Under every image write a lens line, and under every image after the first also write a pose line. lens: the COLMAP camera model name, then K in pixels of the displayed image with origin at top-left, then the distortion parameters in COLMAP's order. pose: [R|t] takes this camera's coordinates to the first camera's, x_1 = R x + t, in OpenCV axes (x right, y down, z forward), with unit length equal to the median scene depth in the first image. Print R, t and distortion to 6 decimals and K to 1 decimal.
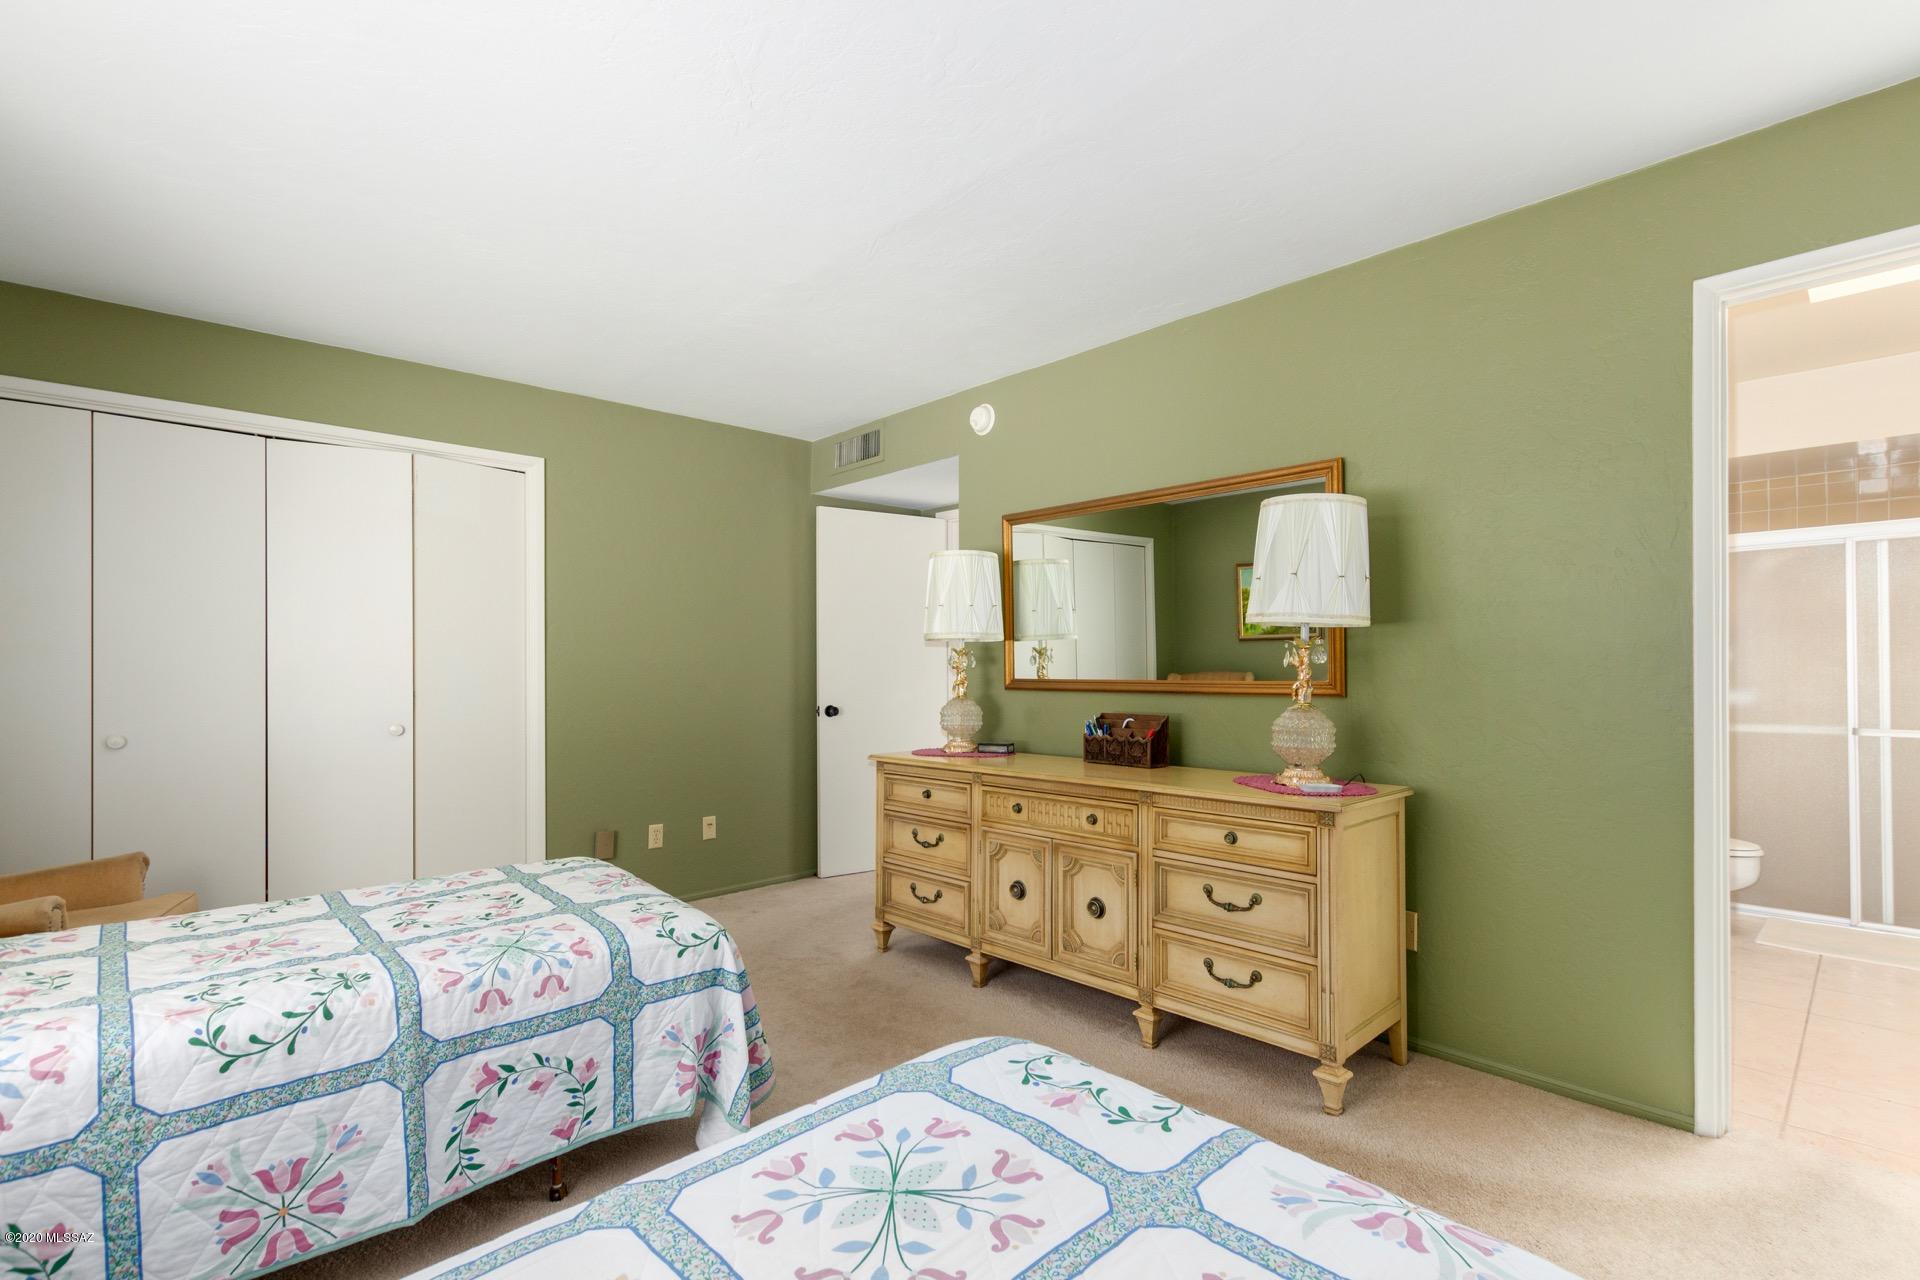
lens RADIAL K [[885.5, 0, 954.2], [0, 885.5, 655.5], [0, 0, 1]] dist [-0.003938, -0.001091]
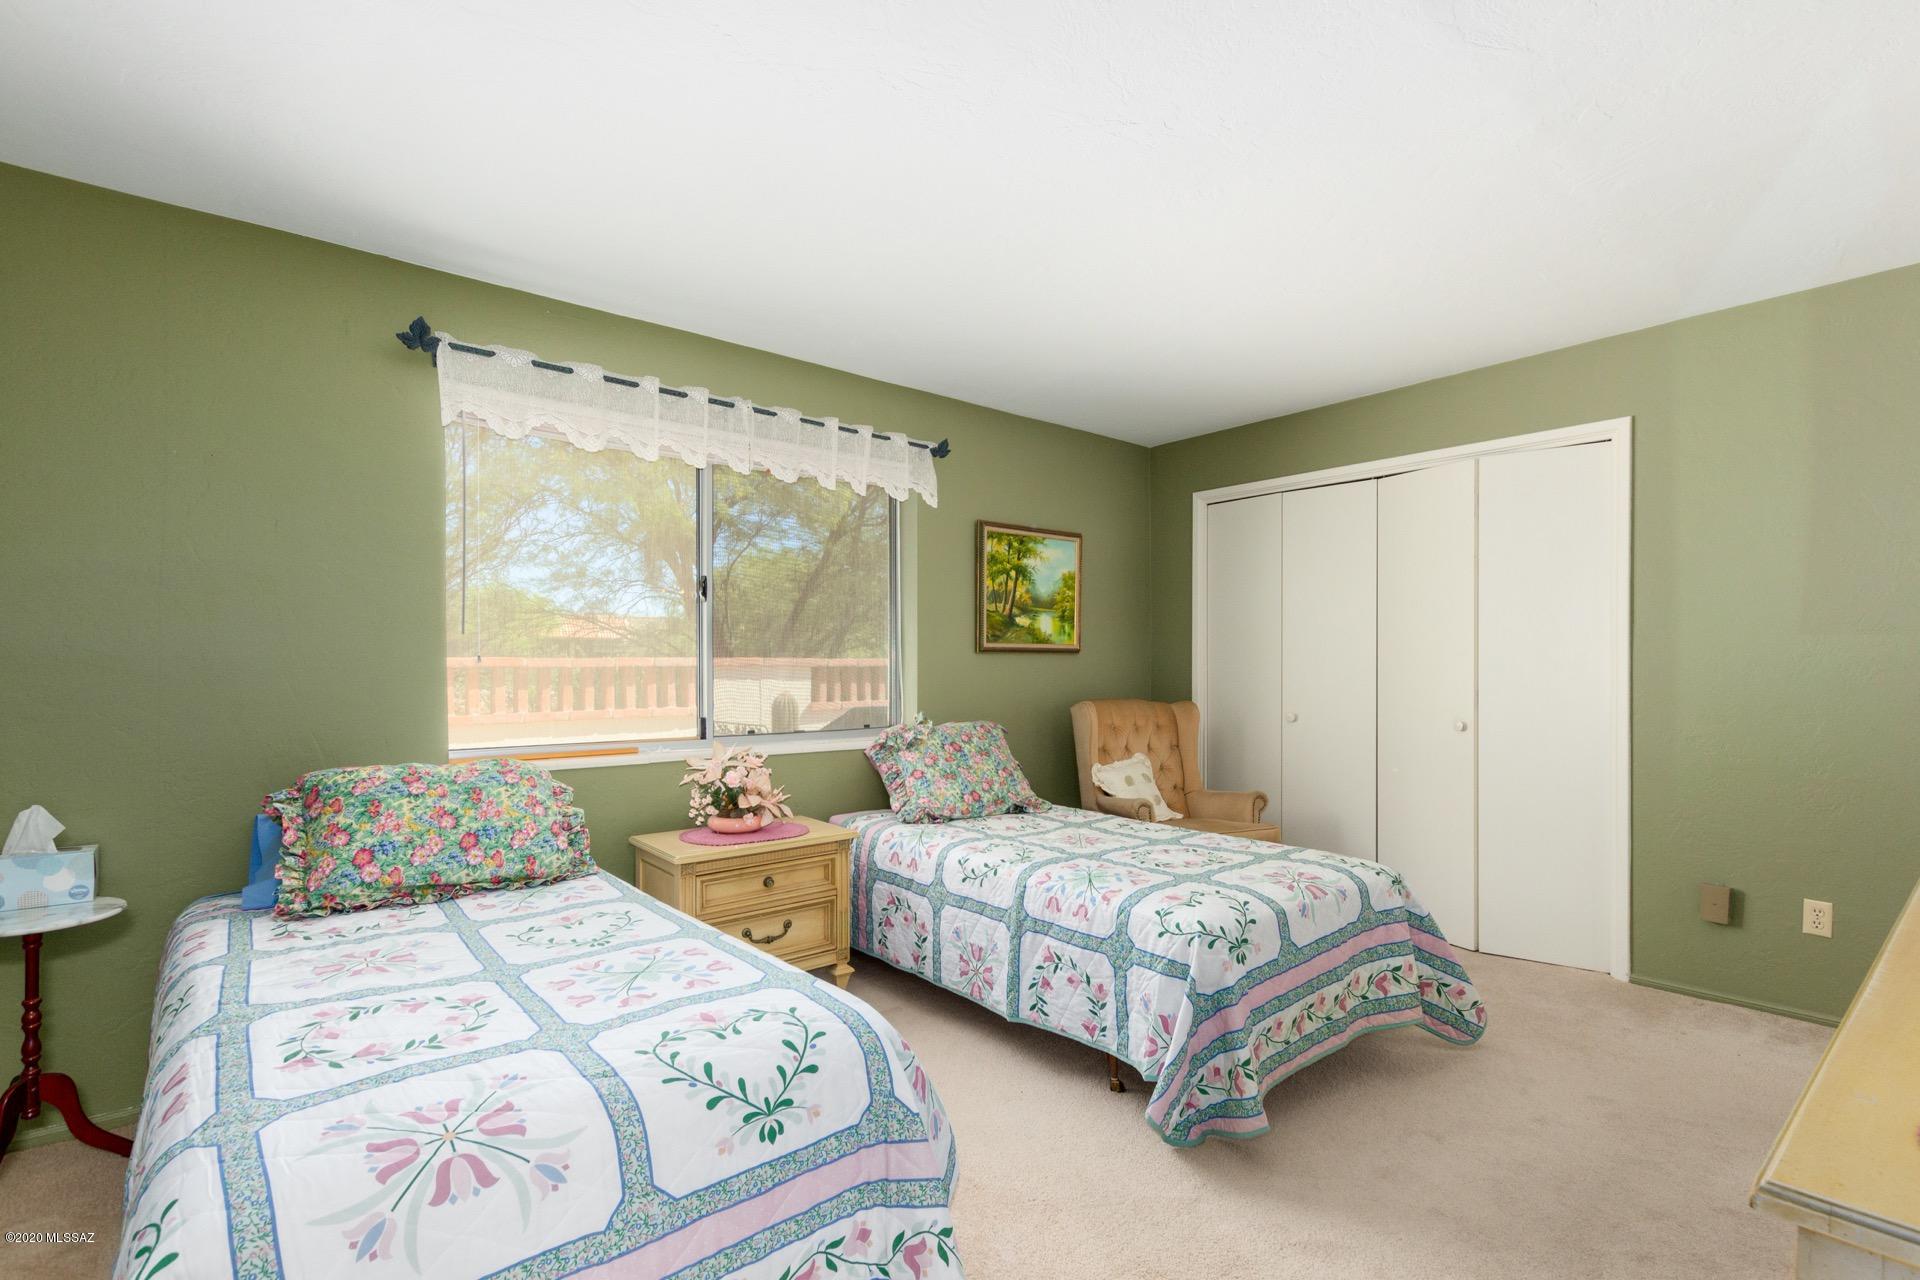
lens RADIAL K [[885.5, 0, 979.1], [0, 885.5, 673.4], [0, 0, 1]] dist [-0.003938, -0.001091]
pose [[-0.054854, 0.011679, -0.998426, 0.946375], [0.012738, 0.999858, 0.010996, 0.004769], [0.998413, -0.012115, -0.054995, 1.023957]]
